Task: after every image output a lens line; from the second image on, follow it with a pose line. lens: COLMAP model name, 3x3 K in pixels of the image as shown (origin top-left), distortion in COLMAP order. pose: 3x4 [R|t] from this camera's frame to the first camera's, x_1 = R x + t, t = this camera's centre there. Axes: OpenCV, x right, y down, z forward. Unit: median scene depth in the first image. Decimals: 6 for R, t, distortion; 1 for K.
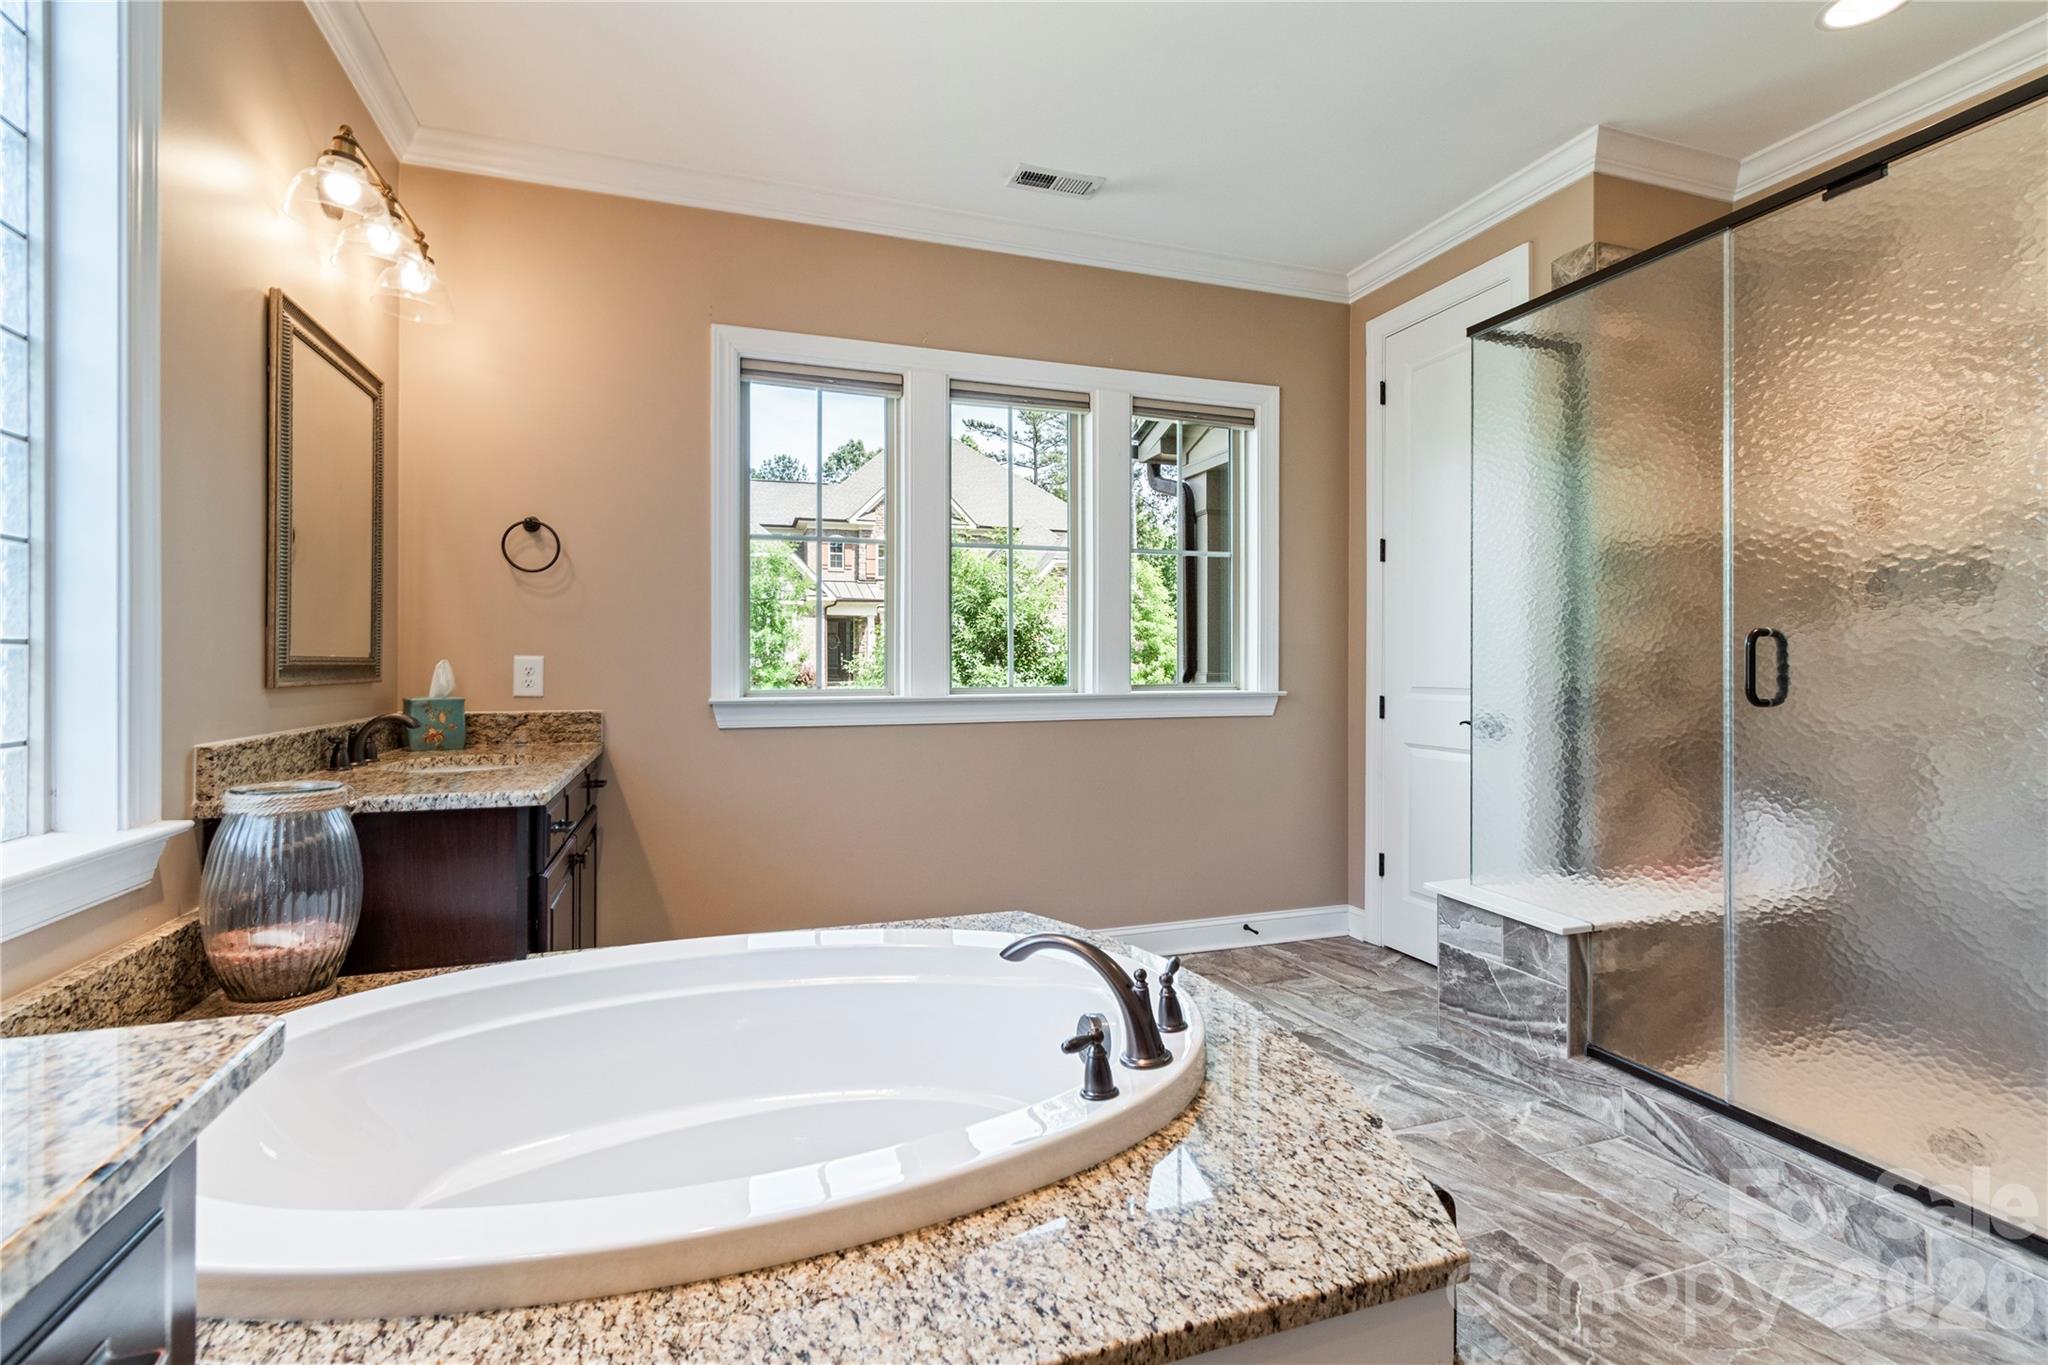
lens RADIAL K [[922.7, 0, 1034.1], [0, 922.7, 670.3], [0, 0, 1]] dist [0.005036, -0.001189]
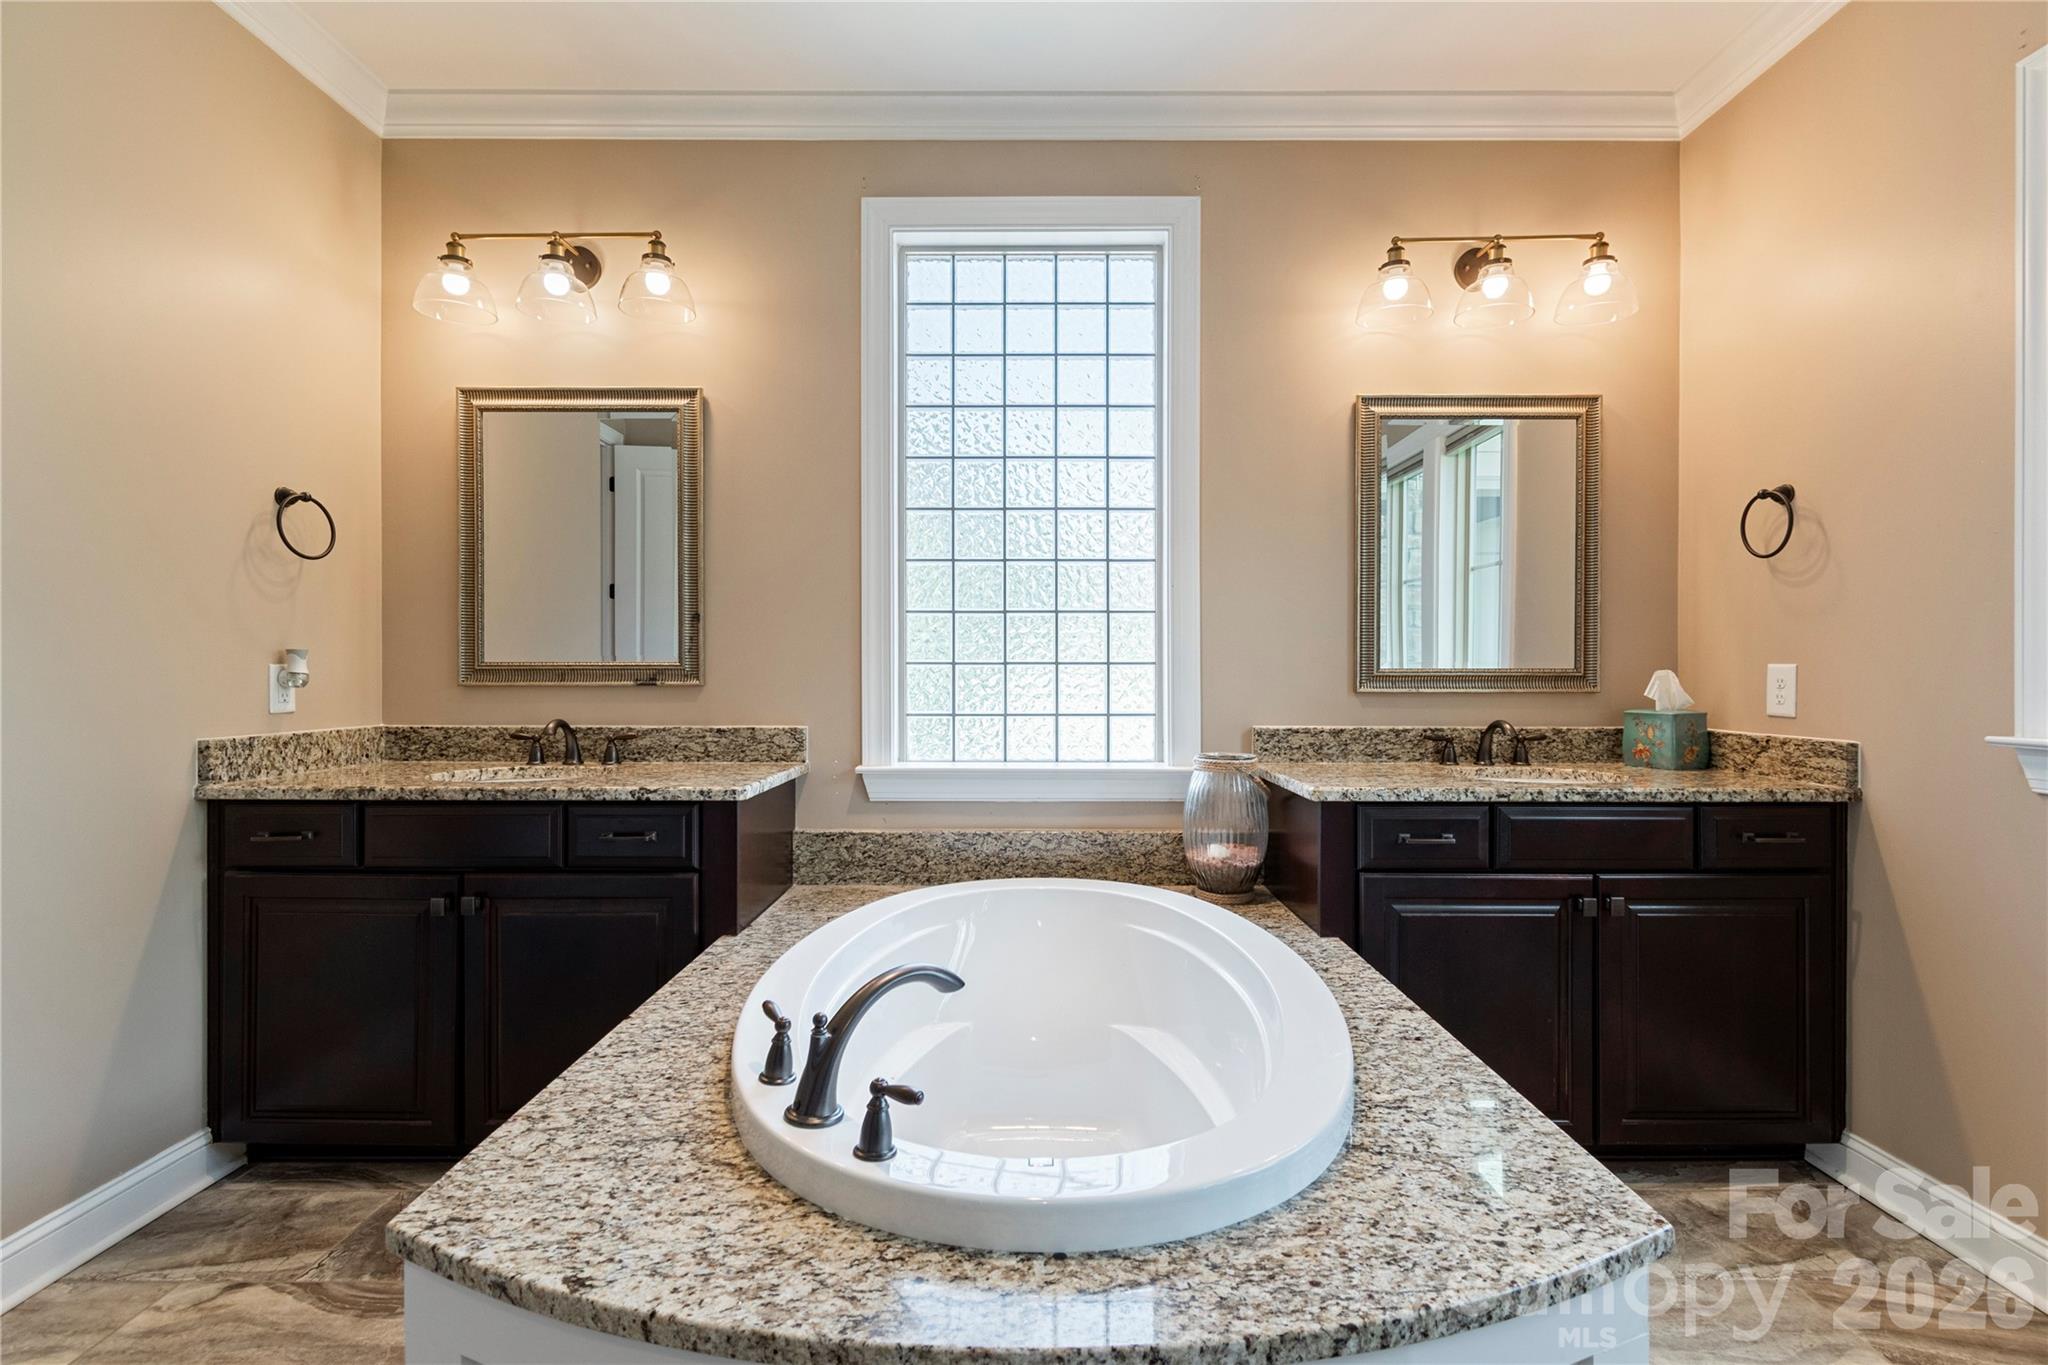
lens RADIAL K [[922.7, 0, 1036.8], [0, 922.7, 677.1], [0, 0, 1]] dist [0.005036, -0.001189]
pose [[-0.337351, 0.001323, -0.941378, 0.696032], [-0.005697, 0.999978, 0.003448, -0.006134], [0.941362, 0.006526, -0.337336, 1.174521]]
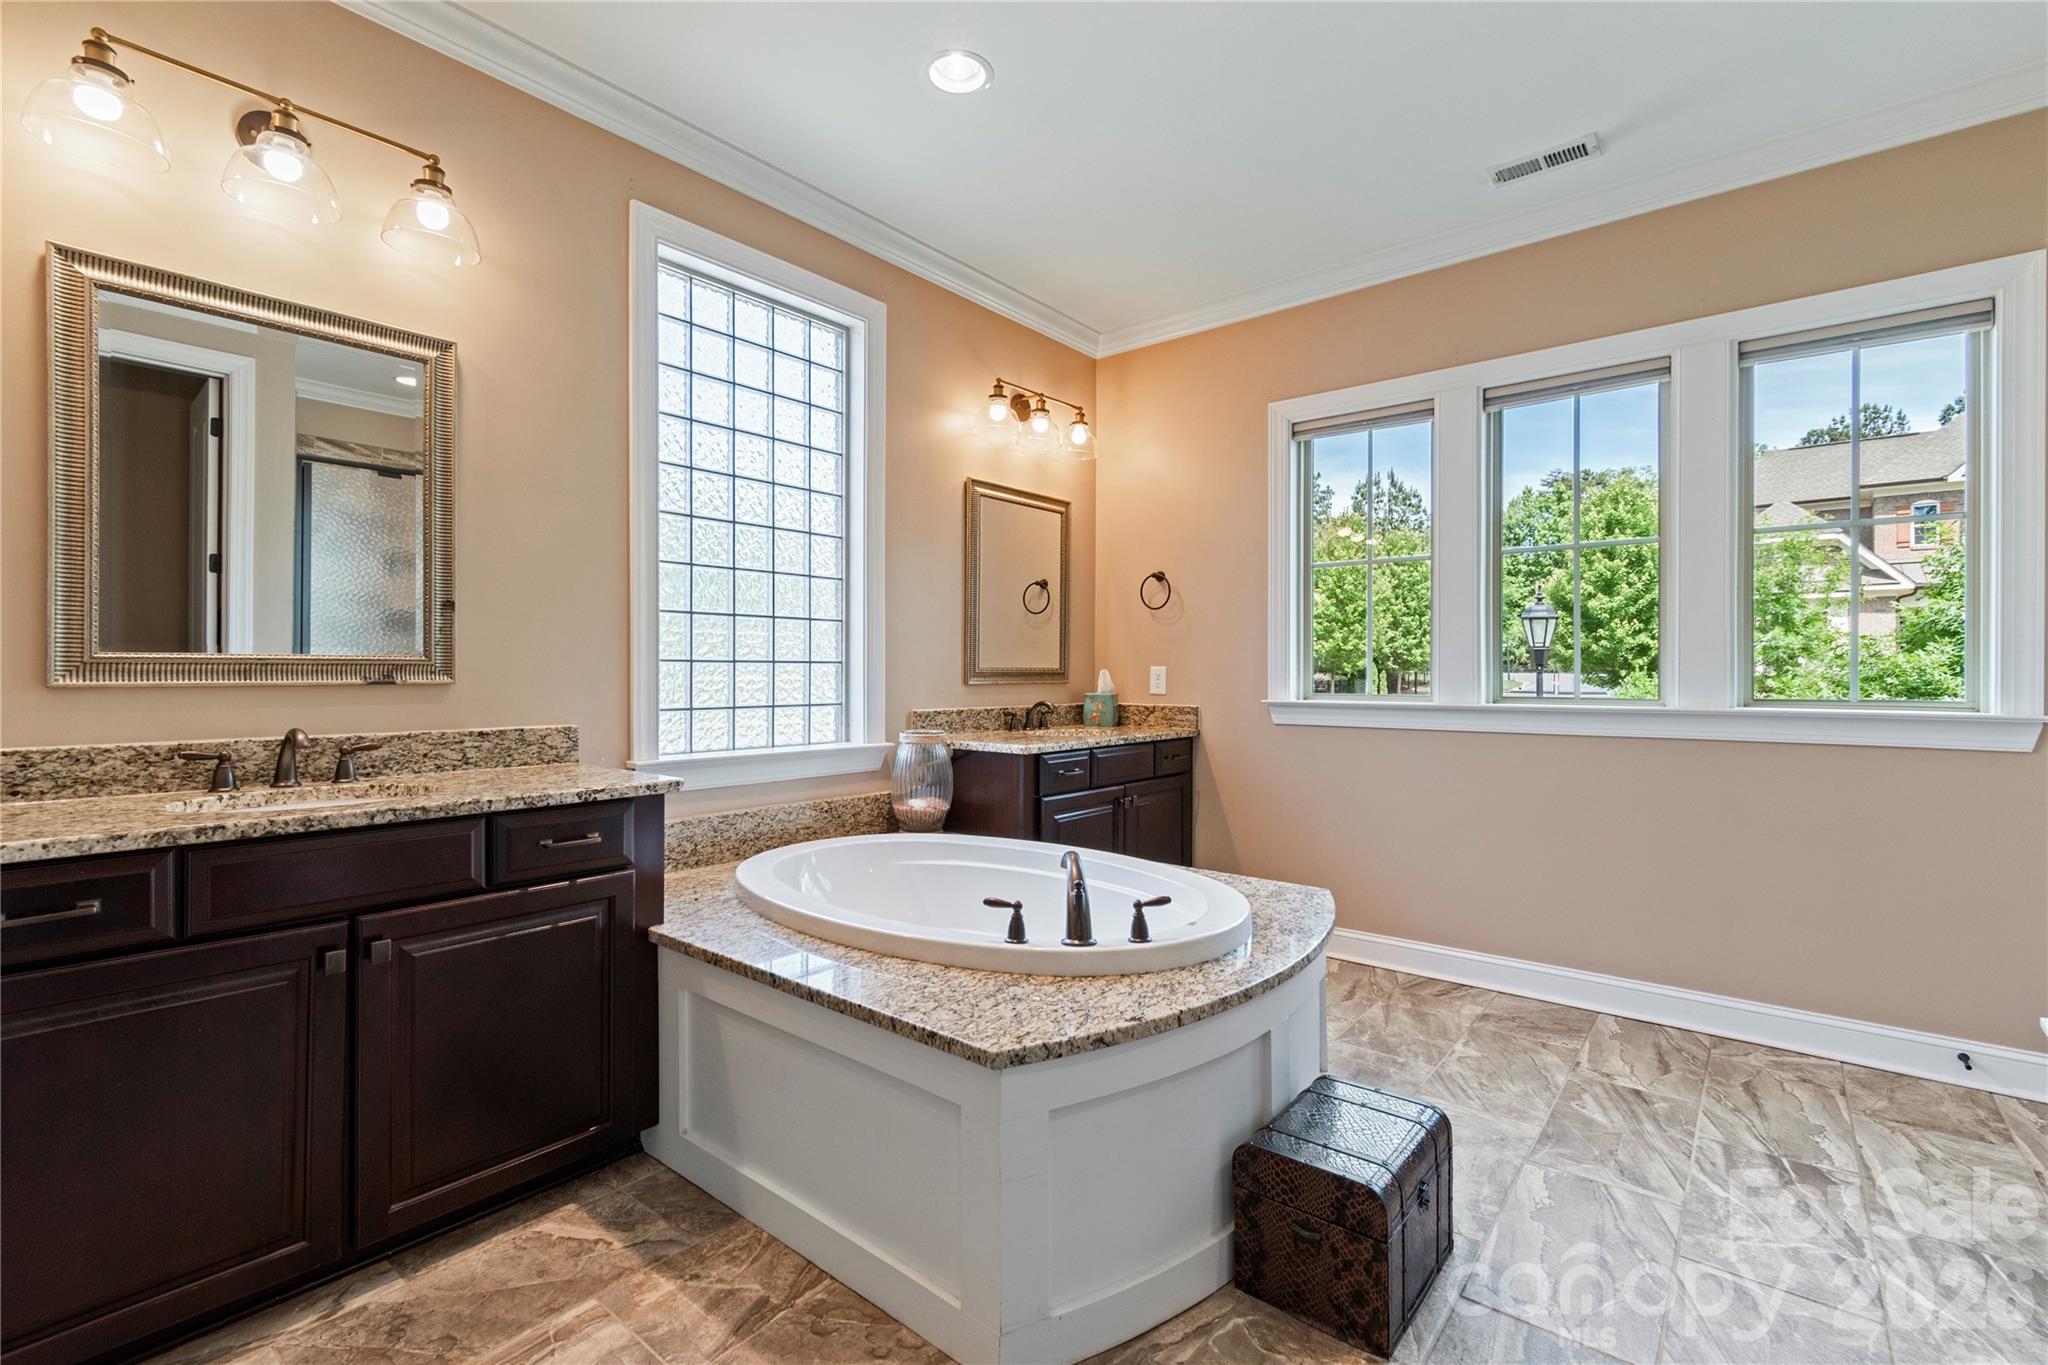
lens RADIAL K [[922.7, 0, 1055.7], [0, 922.7, 673.1], [0, 0, 1]] dist [0.005036, -0.001189]
pose [[0.536135, 0.002232, -0.844129, 1.042985], [-0.006929, 0.999974, -0.001757, -0.002728], [0.844104, 0.006791, 0.536137, 0.142280]]
